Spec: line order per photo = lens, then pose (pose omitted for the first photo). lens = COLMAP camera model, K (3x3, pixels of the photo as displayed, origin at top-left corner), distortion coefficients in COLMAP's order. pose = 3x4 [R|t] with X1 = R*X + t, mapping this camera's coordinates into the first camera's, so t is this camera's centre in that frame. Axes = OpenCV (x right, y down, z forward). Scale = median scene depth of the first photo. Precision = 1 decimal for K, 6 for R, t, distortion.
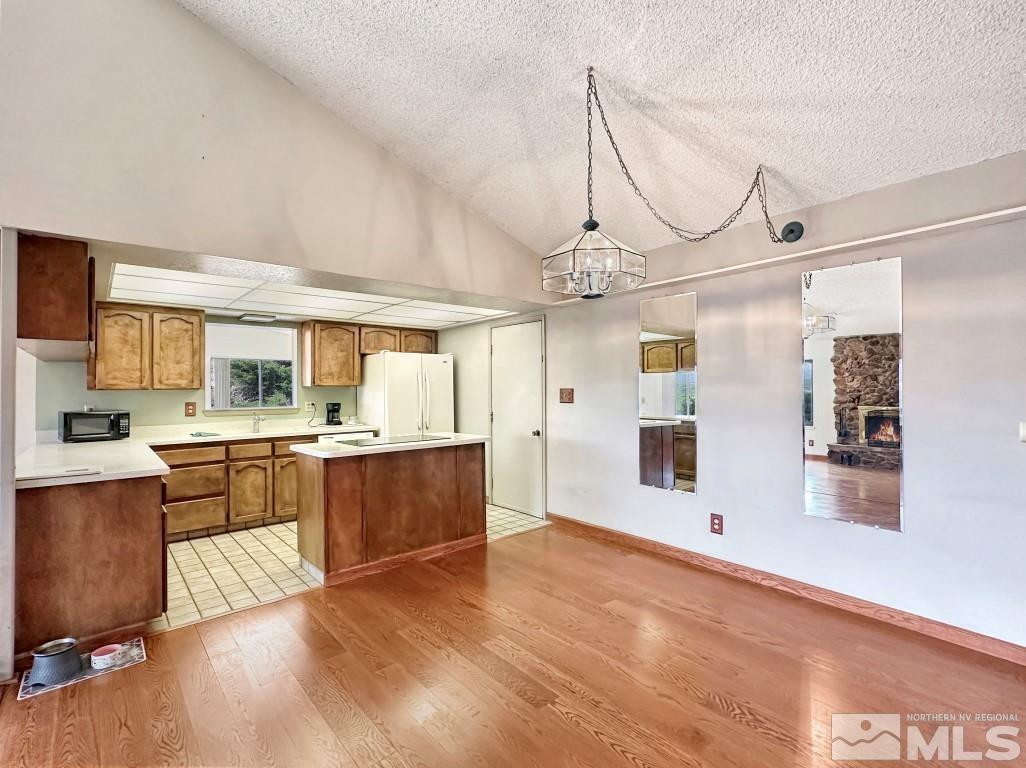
lens RADIAL K [[478.9, 0, 510.5], [0, 478.9, 388.7], [0, 0, 1]] dist [0.008554, -0.001316]
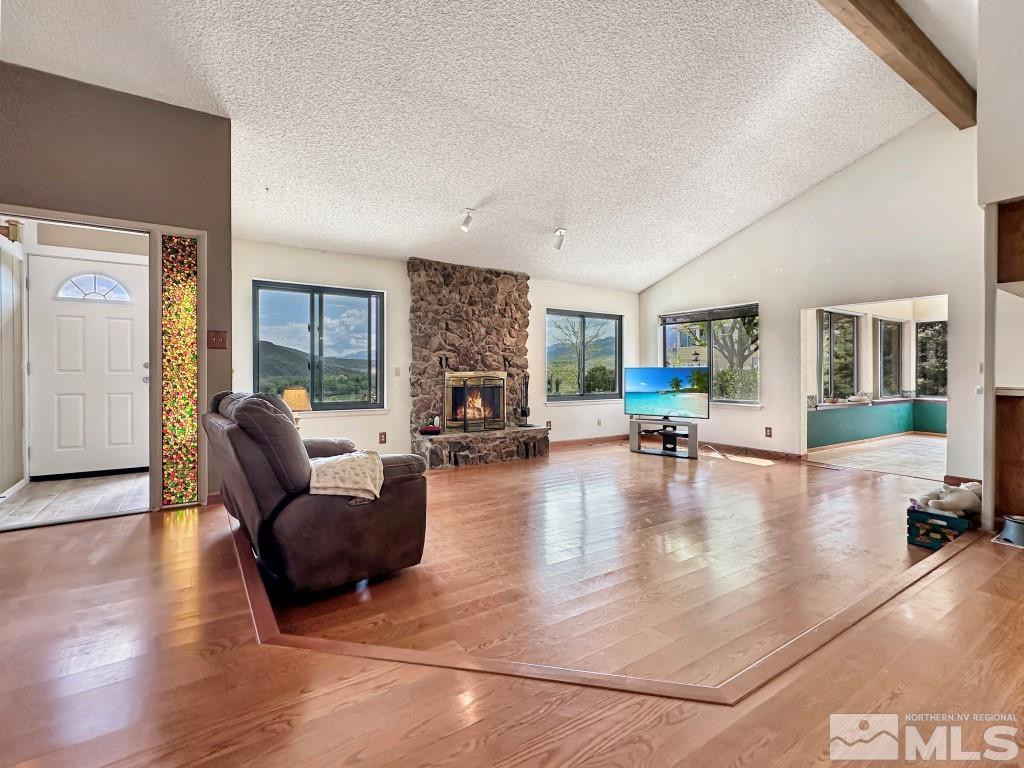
lens RADIAL K [[477.9, 0, 506.1], [0, 477.9, 371.0], [0, 0, 1]] dist [0.008554, -0.001316]
pose [[-0.133269, 0.006631, -0.991058, 0.284673], [-0.000025, 0.999978, 0.006694, 0.074565], [0.991080, 0.000917, -0.133266, -0.105347]]
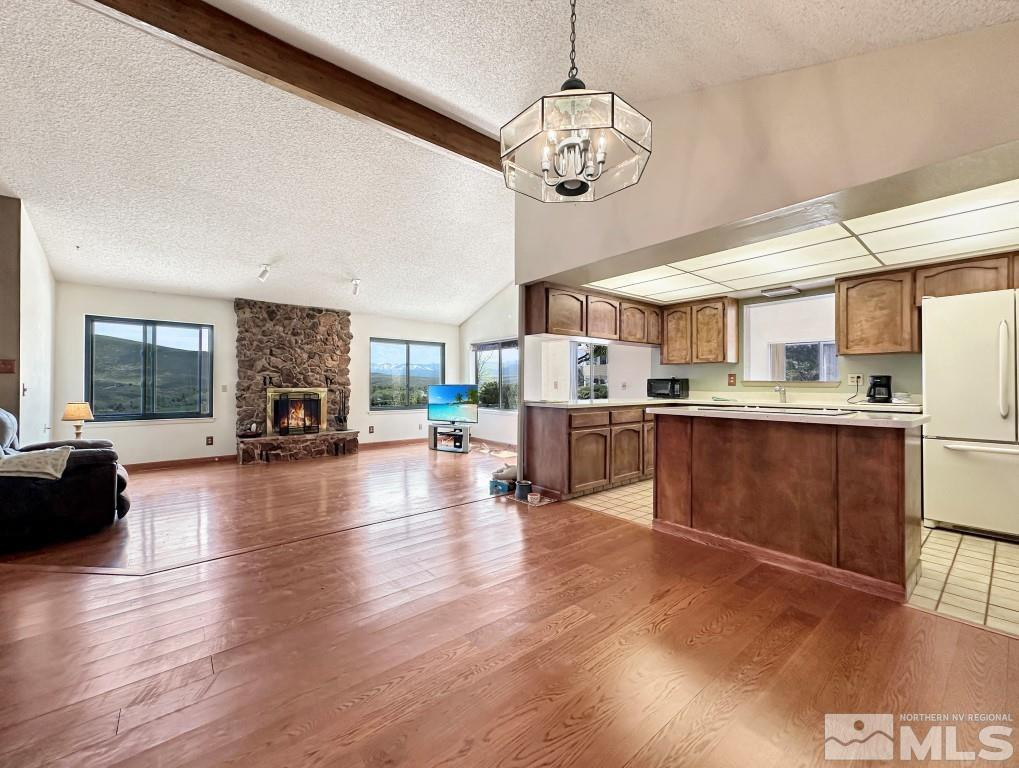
lens RADIAL K [[418.0, 0, 506.6], [0, 418.0, 376.3], [0, 0, 1]] dist [-0.006578, 0.002639]
pose [[-0.028552, -0.010502, -0.999537, 0.470861], [-0.001889, 0.999944, -0.010452, 0.054562], [0.999591, 0.001590, -0.028570, 0.543259]]
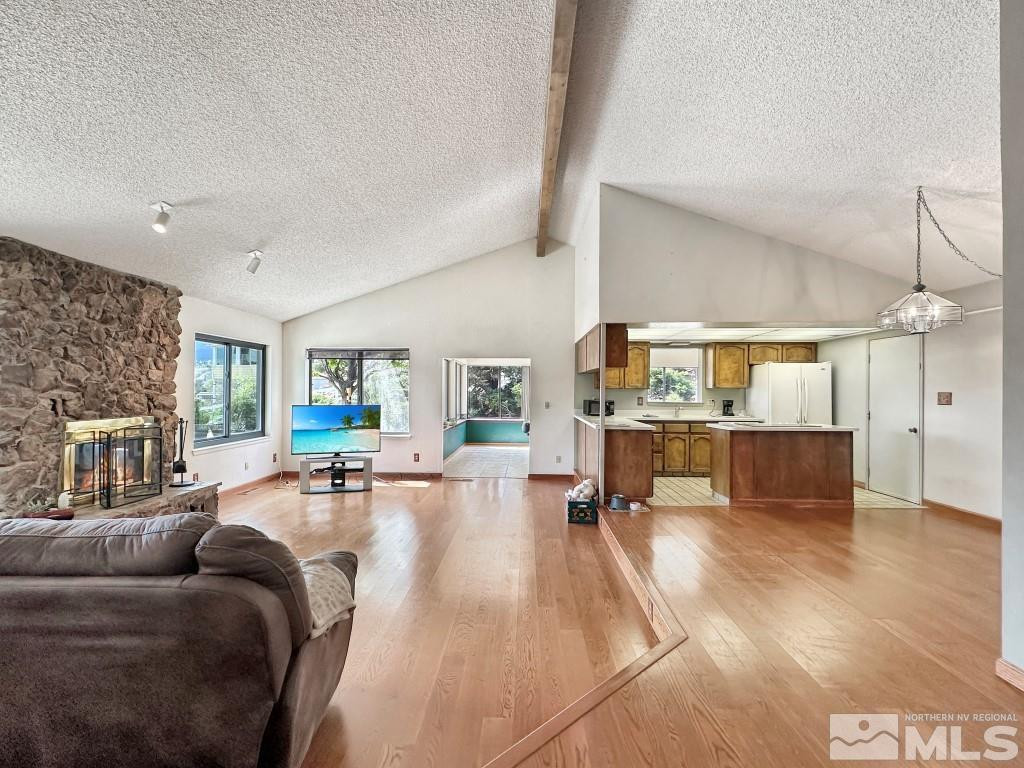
lens RADIAL K [[477.9, 0, 507.0], [0, 477.9, 384.7], [0, 0, 1]] dist [0.008554, -0.001316]
pose [[0.730301, 0.005114, -0.683107, 0.155099], [-0.012123, 0.999912, -0.005474, 0.000443], [0.683018, 0.012279, 0.730298, -0.626704]]
